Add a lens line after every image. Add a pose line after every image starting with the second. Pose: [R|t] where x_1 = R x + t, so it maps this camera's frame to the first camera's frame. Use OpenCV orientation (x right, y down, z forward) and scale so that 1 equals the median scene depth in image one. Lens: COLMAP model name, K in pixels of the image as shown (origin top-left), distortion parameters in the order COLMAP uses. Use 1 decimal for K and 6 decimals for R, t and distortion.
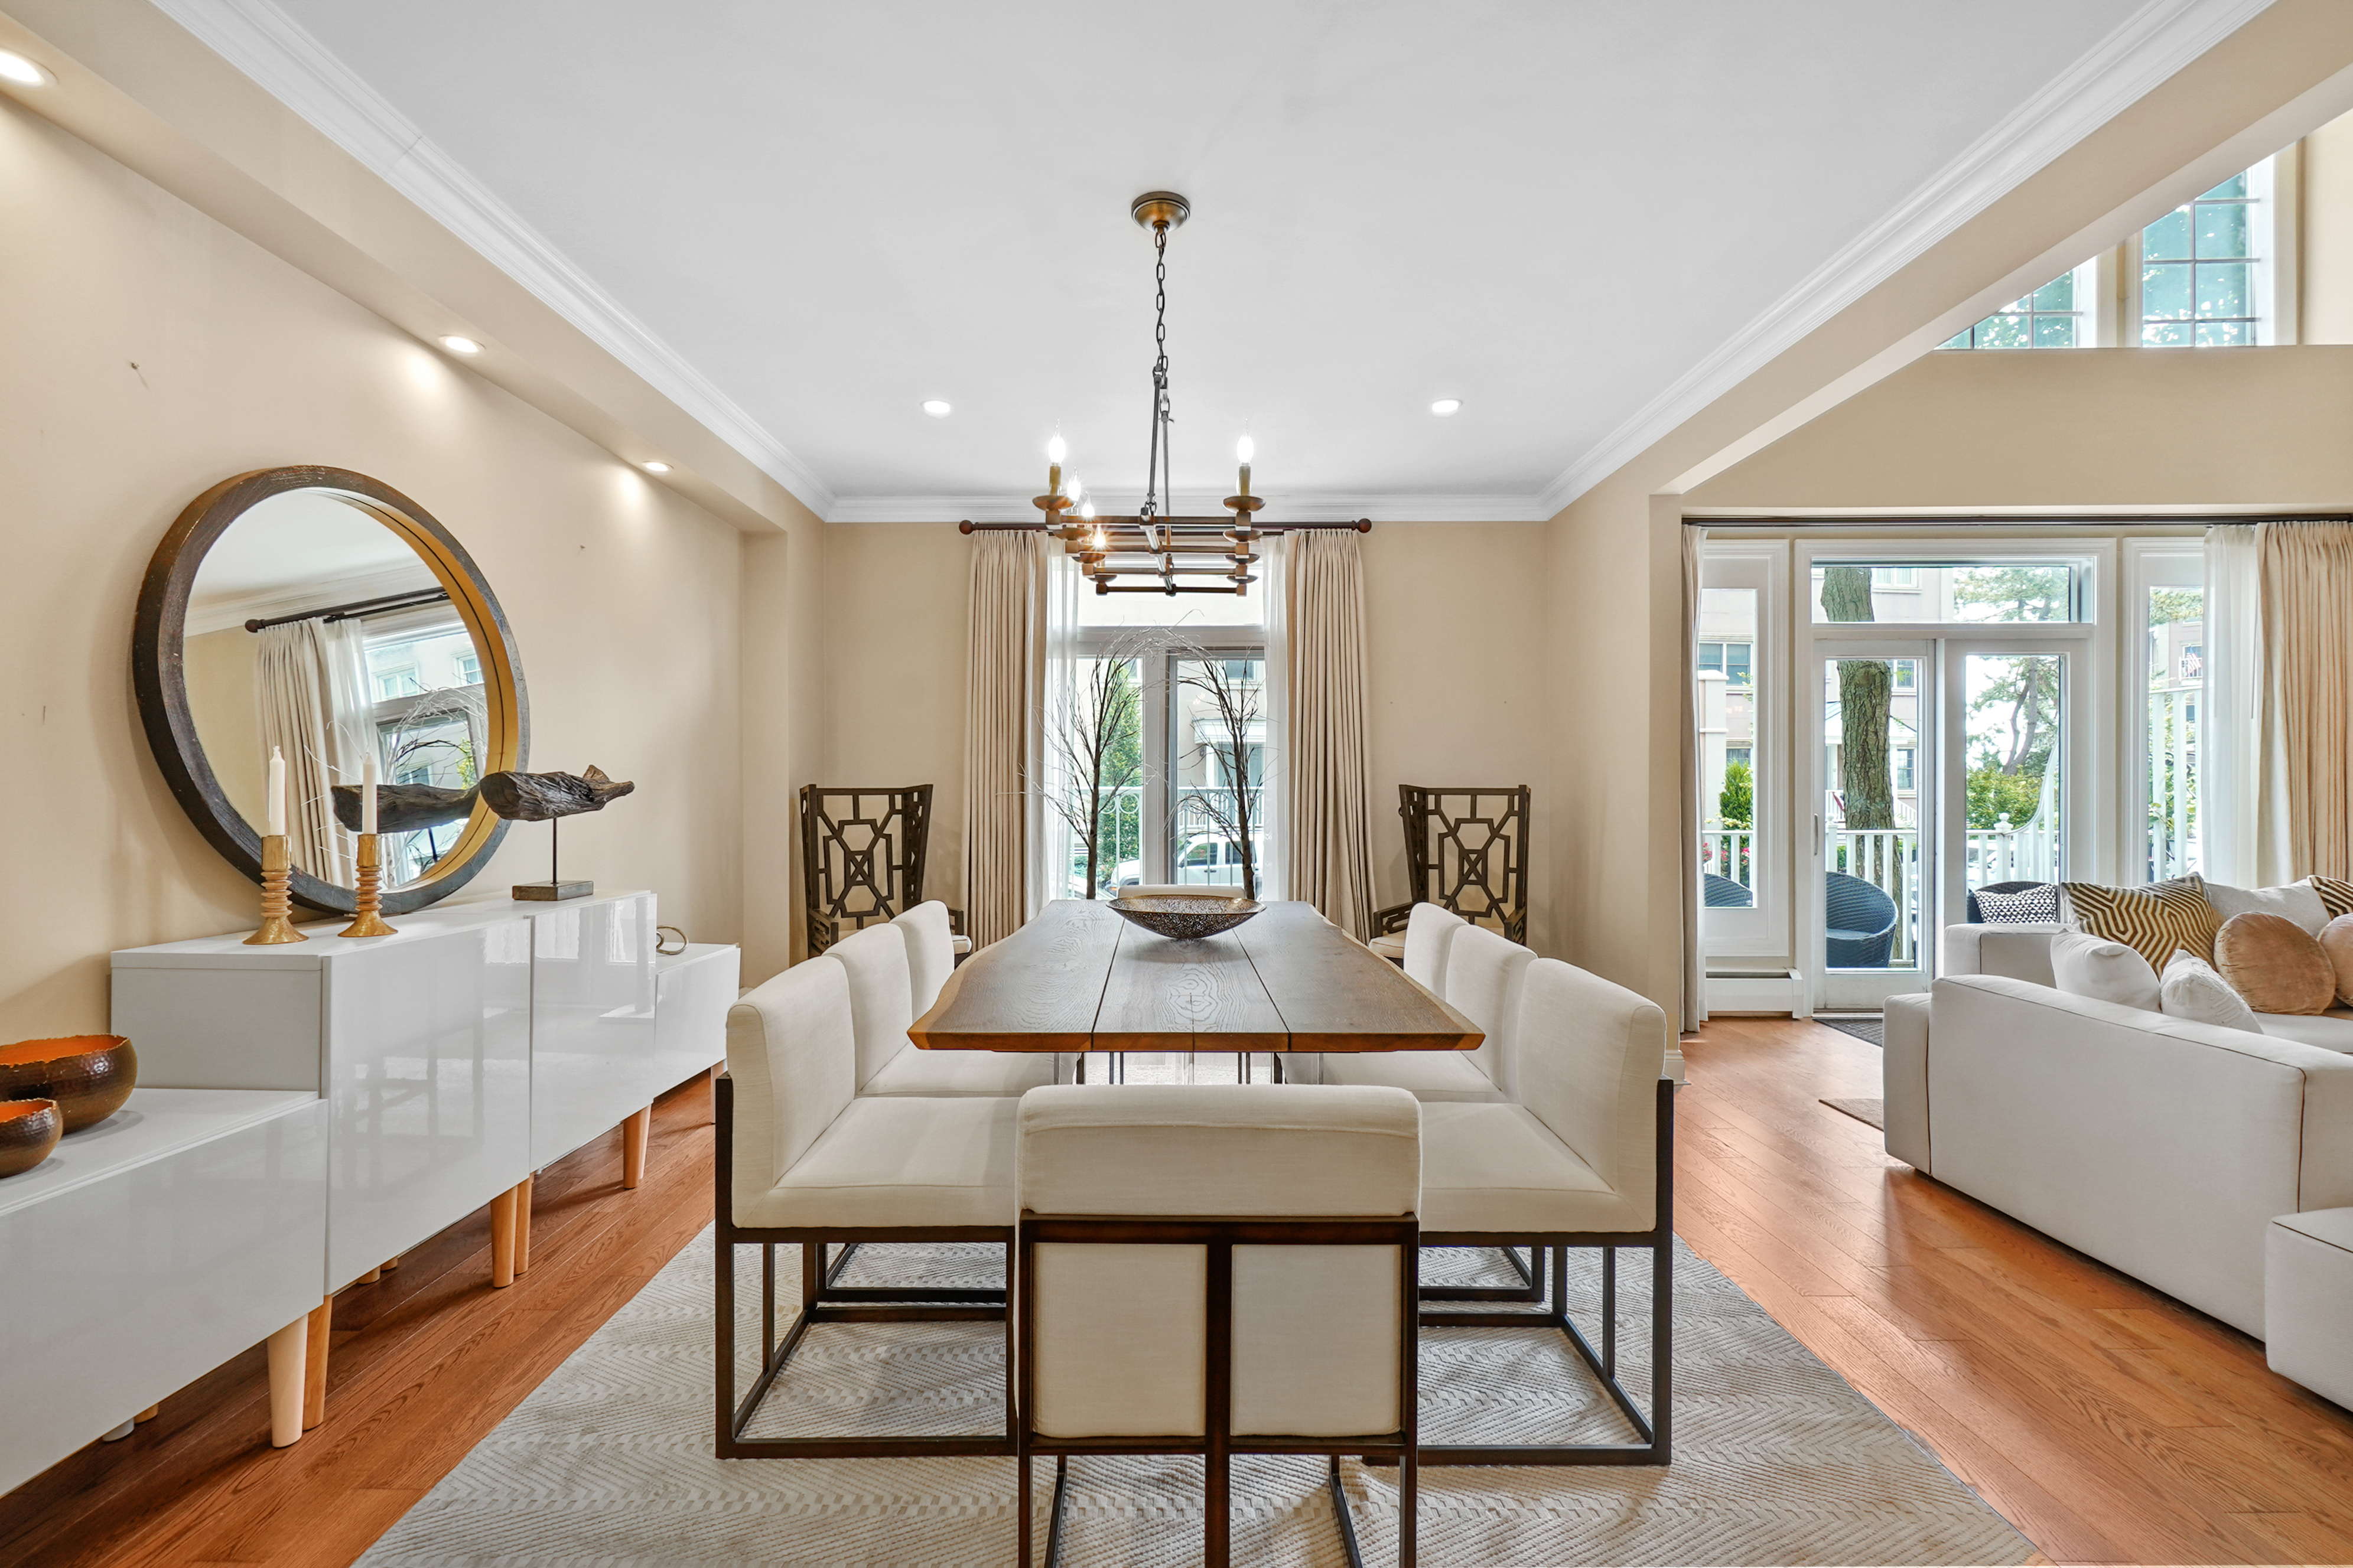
lens RADIAL K [[1005.8, 0, 1163.3], [0, 1005.8, 792.1], [0, 0, 1]] dist [-0.001765, -0.000491]
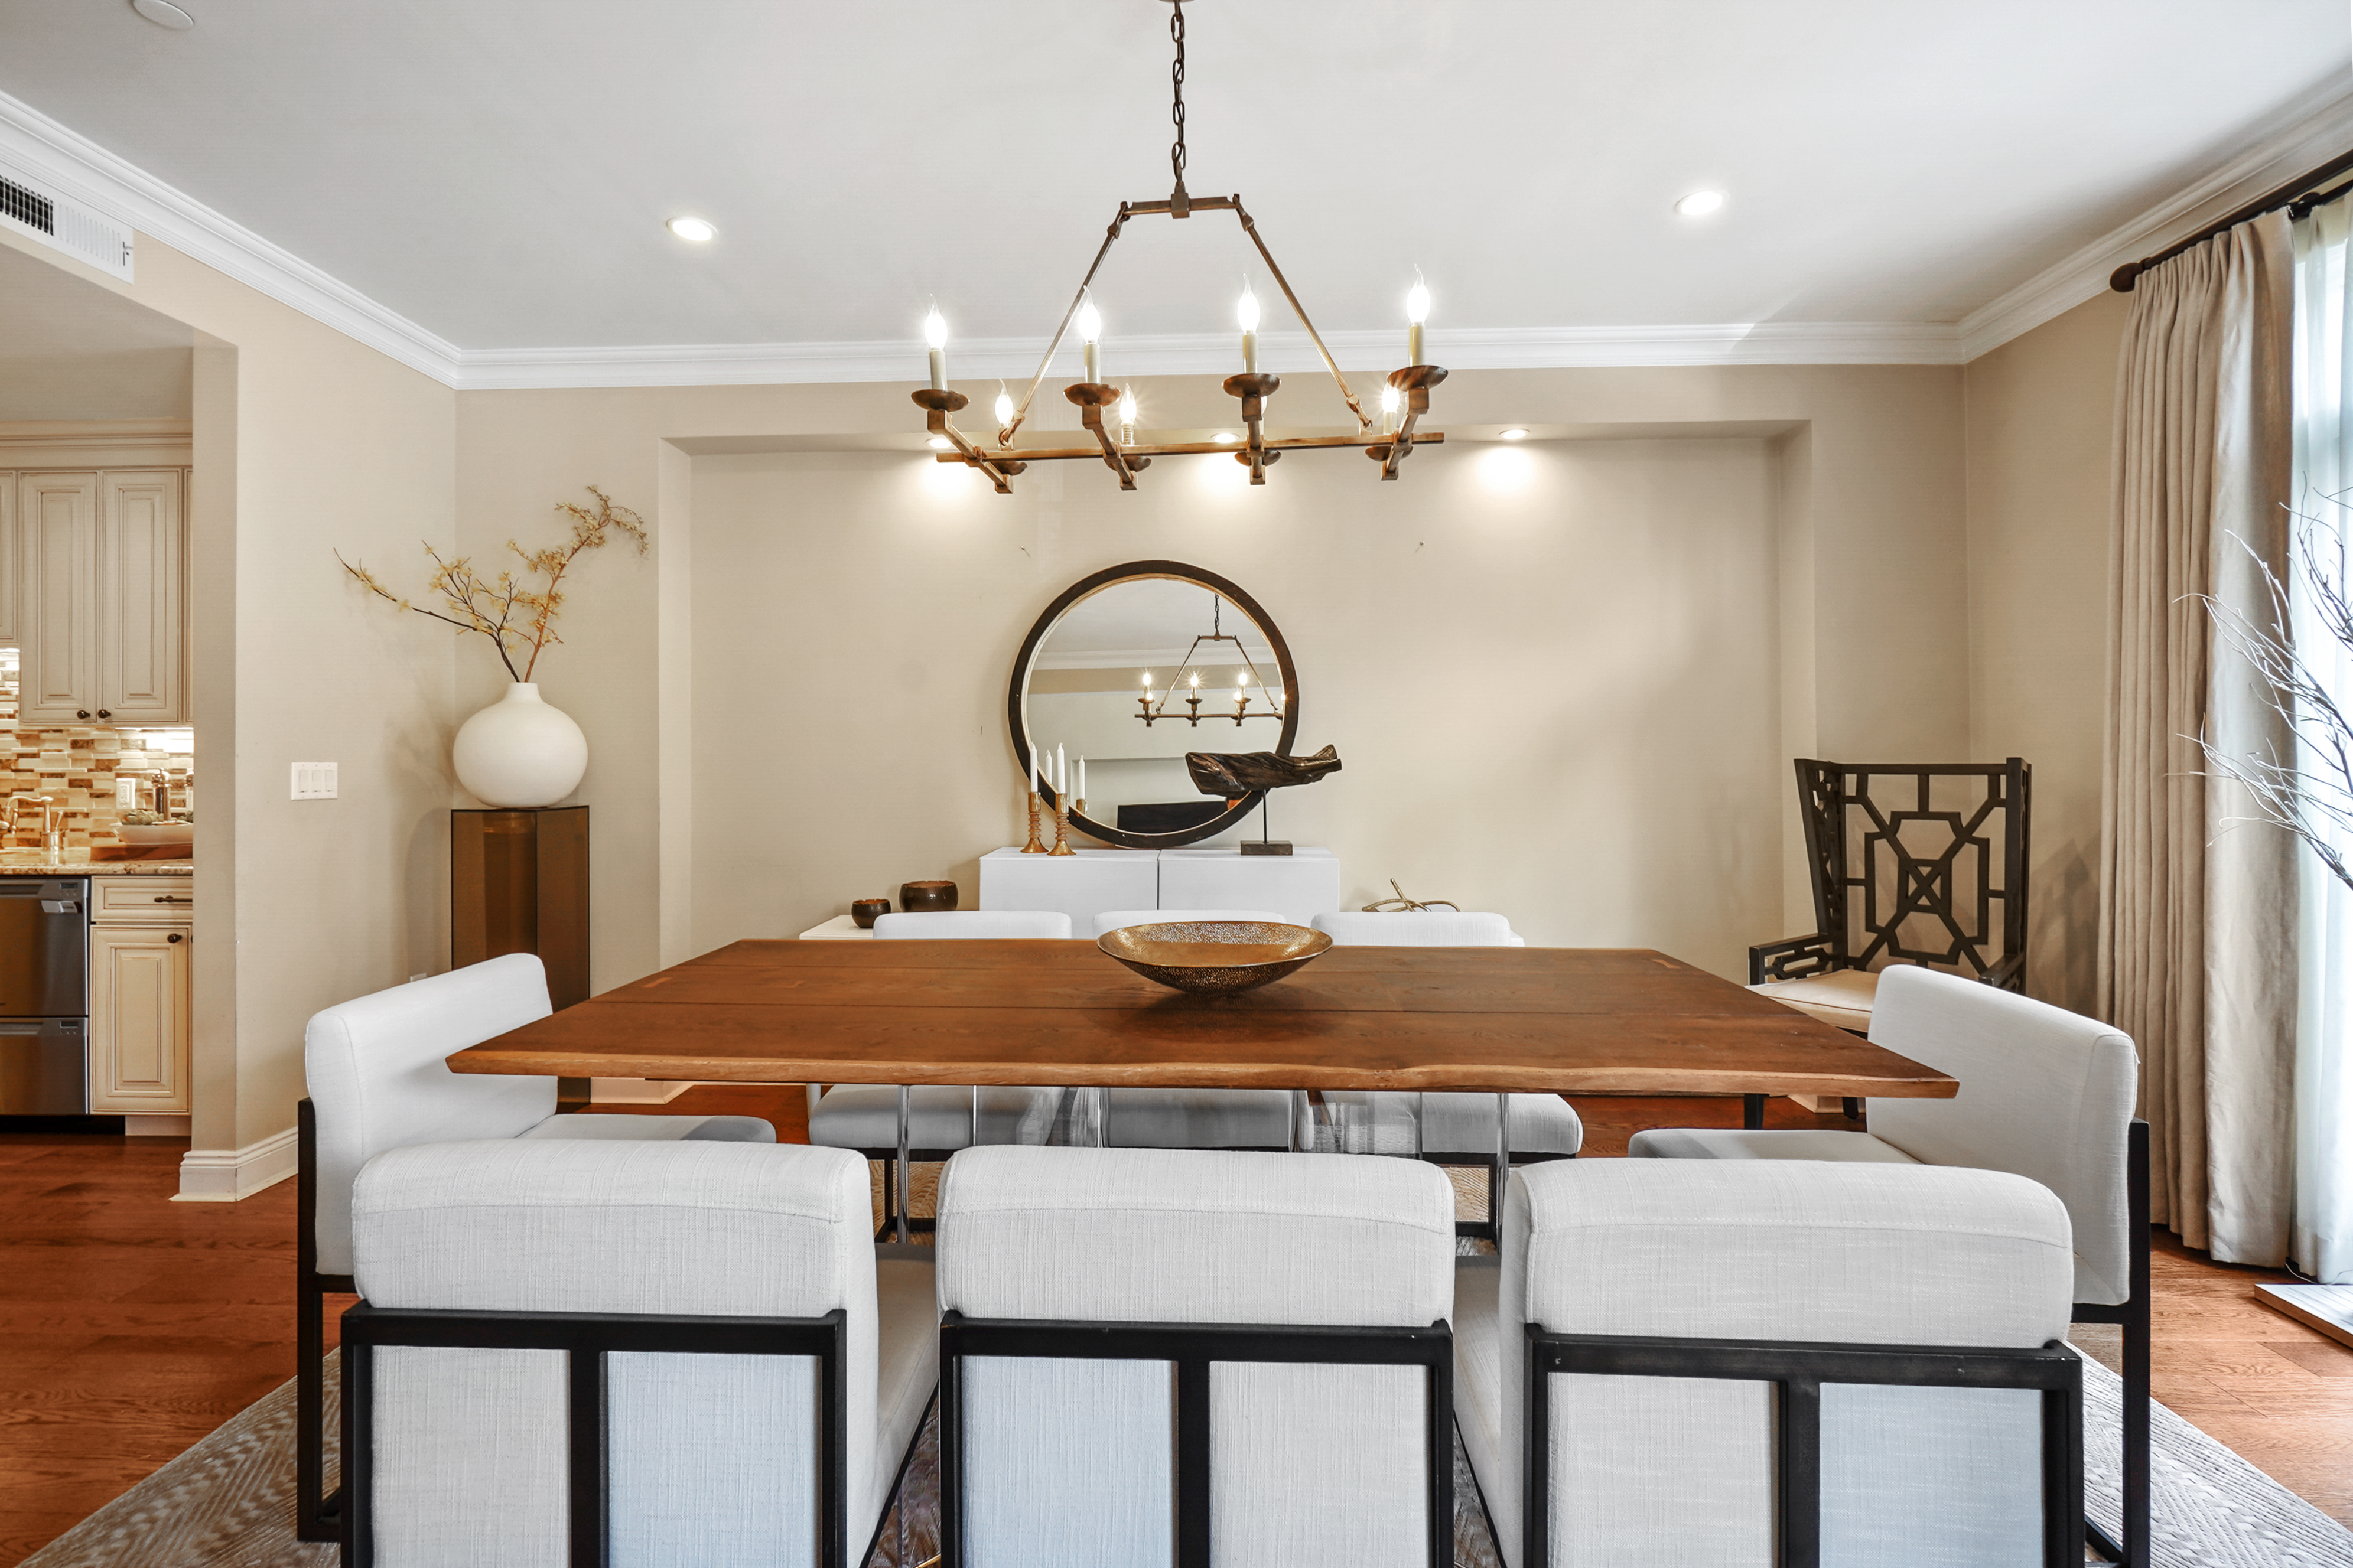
lens RADIAL K [[1025.6, 0, 1158.3], [0, 1025.6, 755.9], [0, 0, 1]] dist [0.000538, 0.000030]
pose [[-0.027355, -0.007865, -0.999595, 0.379125], [-0.002792, 0.999966, -0.007792, -0.002581], [0.999622, 0.002578, -0.027376, 0.515844]]
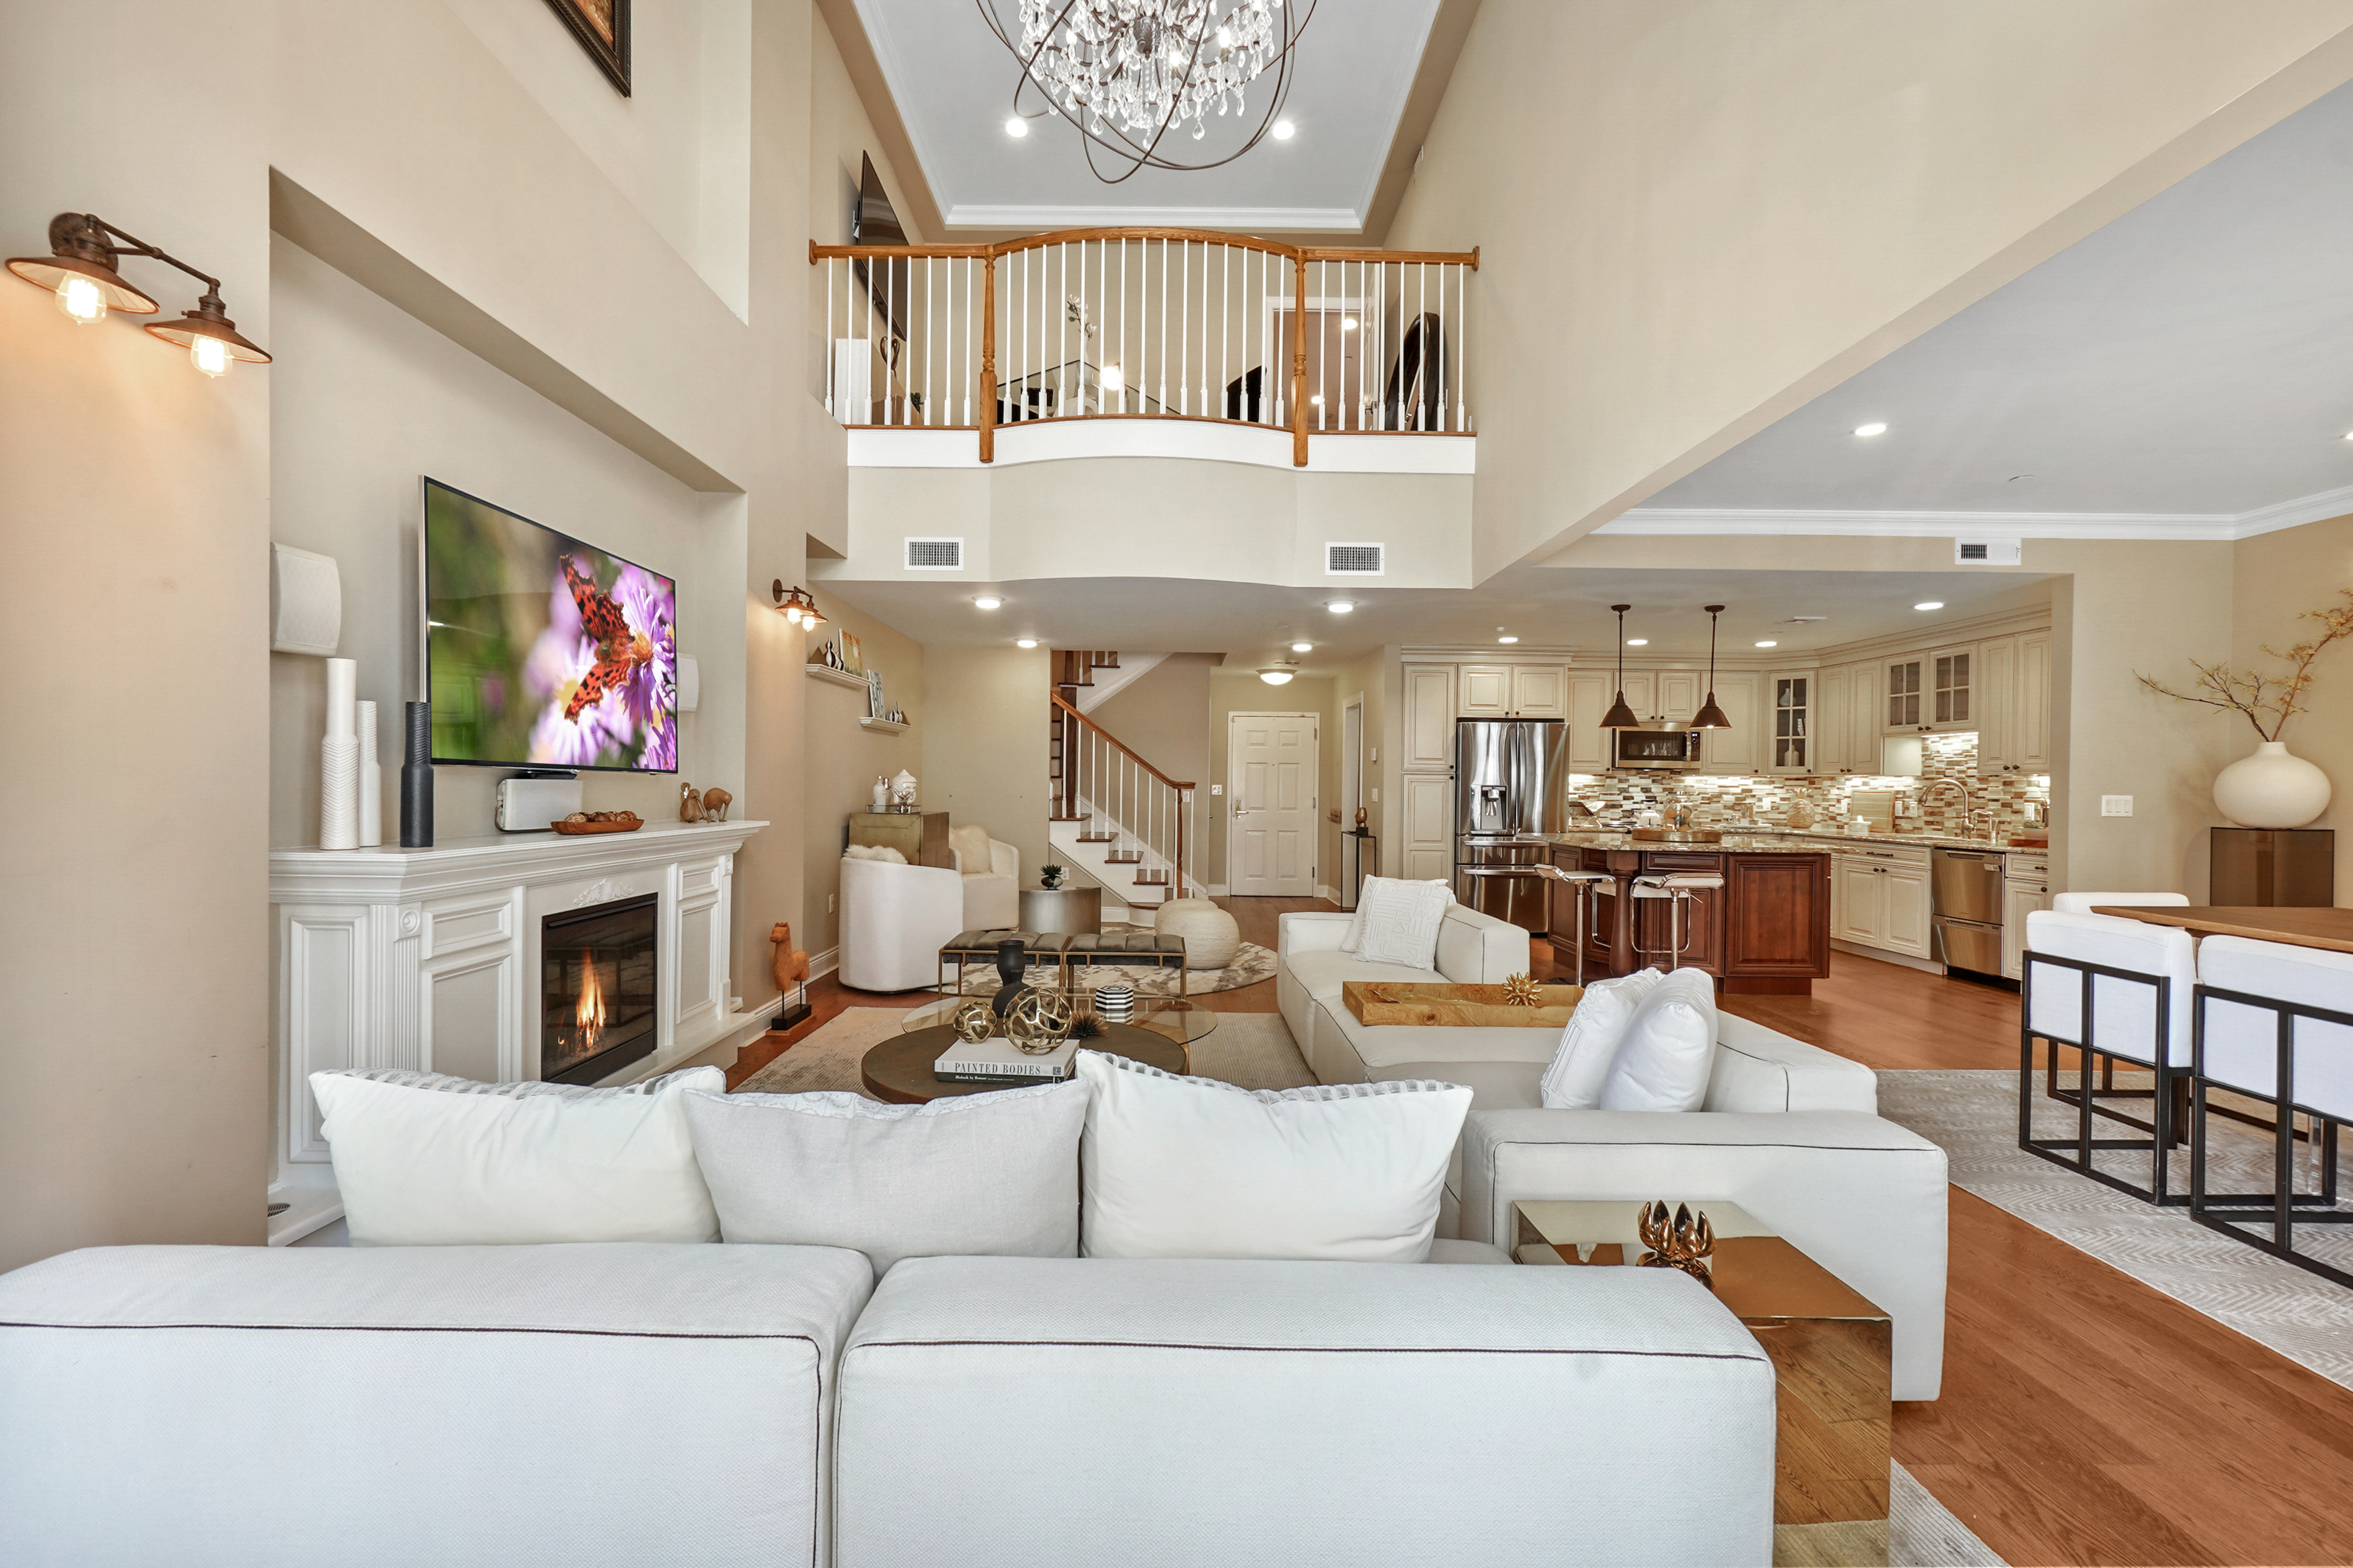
lens RADIAL K [[1028.1, 0, 1164.7], [0, 1028.1, 794.1], [0, 0, 1]] dist [0.002098, 0.000884]
pose [[-0.999723, -0.010622, -0.021000, 0.799962], [-0.010936, 0.999830, 0.014865, -0.008721], [0.020839, 0.015091, -0.999669, 1.056603]]
